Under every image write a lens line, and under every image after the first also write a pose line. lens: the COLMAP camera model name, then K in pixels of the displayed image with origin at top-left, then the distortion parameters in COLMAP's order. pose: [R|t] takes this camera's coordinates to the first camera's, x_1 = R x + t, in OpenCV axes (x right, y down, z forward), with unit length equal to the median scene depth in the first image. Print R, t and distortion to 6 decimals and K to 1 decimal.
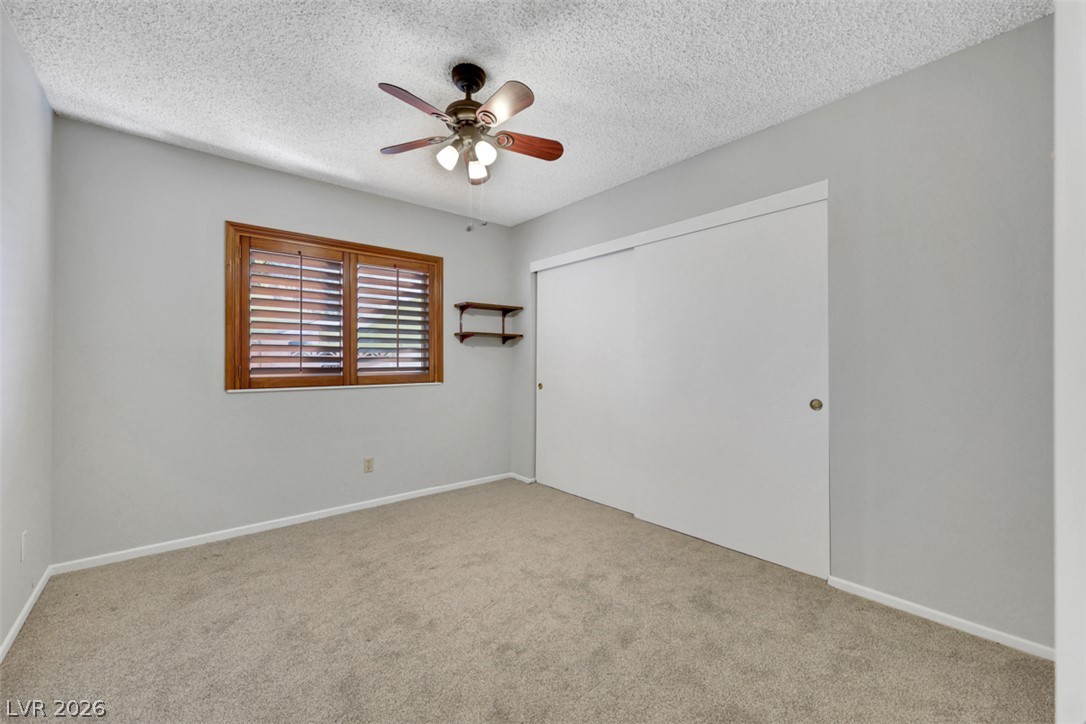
lens RADIAL K [[438.9, 0, 544.8], [0, 438.9, 360.7], [0, 0, 1]] dist [0.002177, 0.000296]
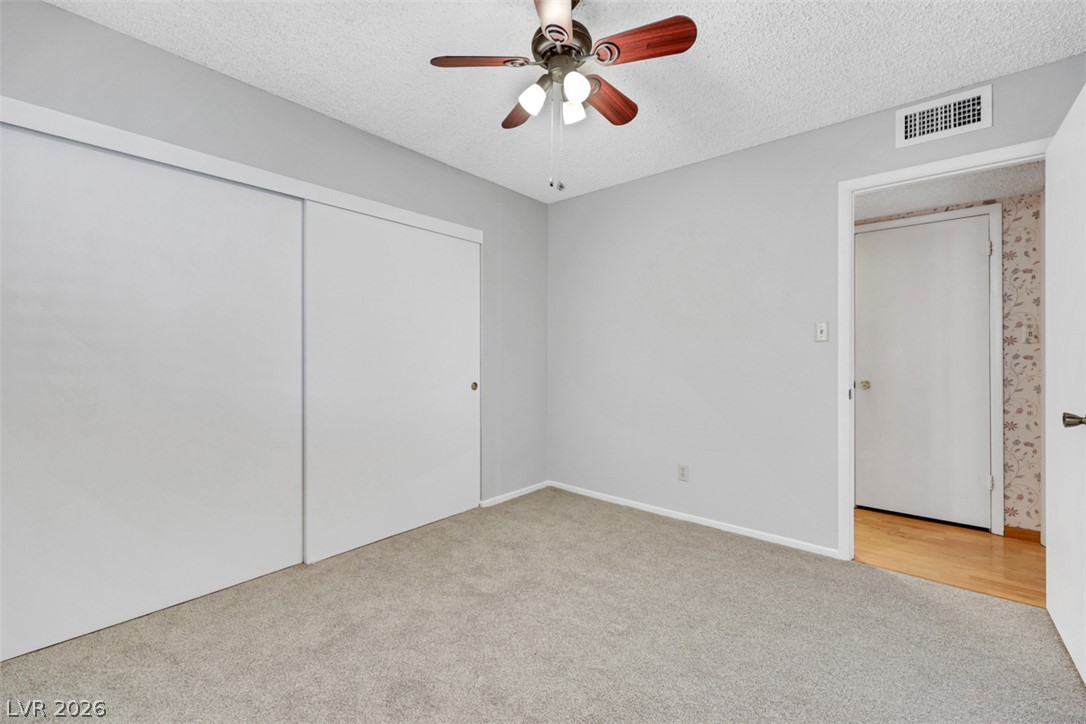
lens RADIAL K [[438.9, 0, 544.8], [0, 438.9, 360.7], [0, 0, 1]] dist [0.002177, 0.000296]
pose [[-0.150022, -0.003960, 0.988675, -0.612845], [-0.001607, 0.999992, 0.003762, 0.009620], [-0.988681, -0.001025, -0.150027, 0.748692]]
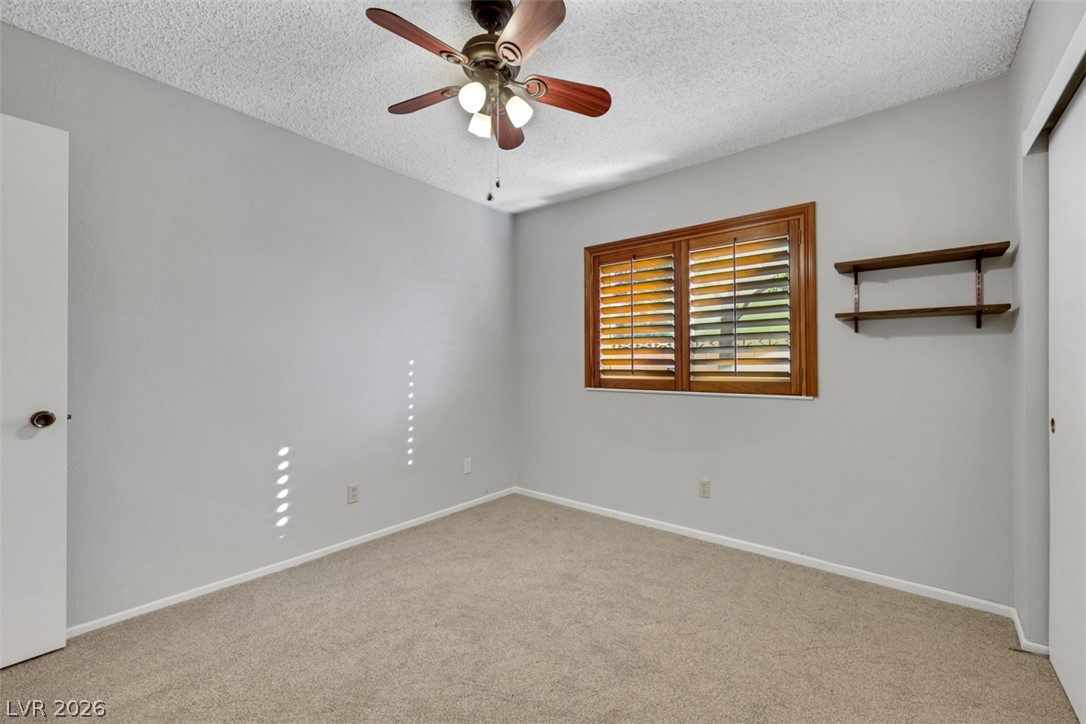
lens RADIAL K [[438.9, 0, 544.8], [0, 438.9, 360.7], [0, 0, 1]] dist [0.002177, 0.000296]
pose [[0.177872, -0.007833, -0.984022, 0.407821], [0.000949, 0.999969, -0.007789, 0.002118], [0.984053, 0.000451, 0.177874, 0.624757]]
